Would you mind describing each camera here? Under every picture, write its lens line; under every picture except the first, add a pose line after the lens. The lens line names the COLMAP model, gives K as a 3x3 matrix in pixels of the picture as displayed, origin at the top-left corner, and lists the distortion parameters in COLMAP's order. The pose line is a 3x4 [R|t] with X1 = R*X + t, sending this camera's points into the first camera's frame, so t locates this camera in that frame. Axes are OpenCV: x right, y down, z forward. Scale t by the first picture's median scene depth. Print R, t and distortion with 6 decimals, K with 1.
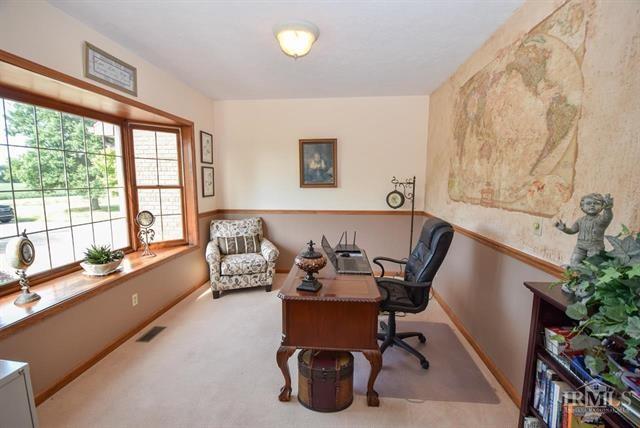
lens RADIAL K [[284.9, 0, 322.0], [0, 284.9, 214.6], [0, 0, 1]] dist [0.003062, -0.006621]
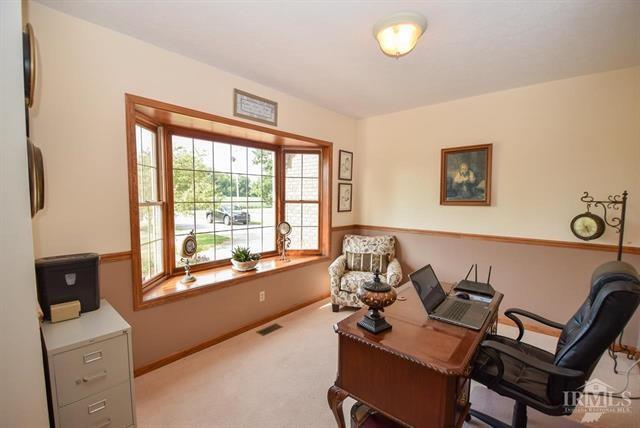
lens RADIAL K [[284.9, 0, 318.2], [0, 284.9, 215.8], [0, 0, 1]] dist [0.003062, -0.006621]
pose [[0.811129, 0.044389, -0.583180, 0.157350], [-0.074943, 0.996784, -0.028367, -0.013668], [0.580046, 0.066715, 0.811847, 0.119575]]
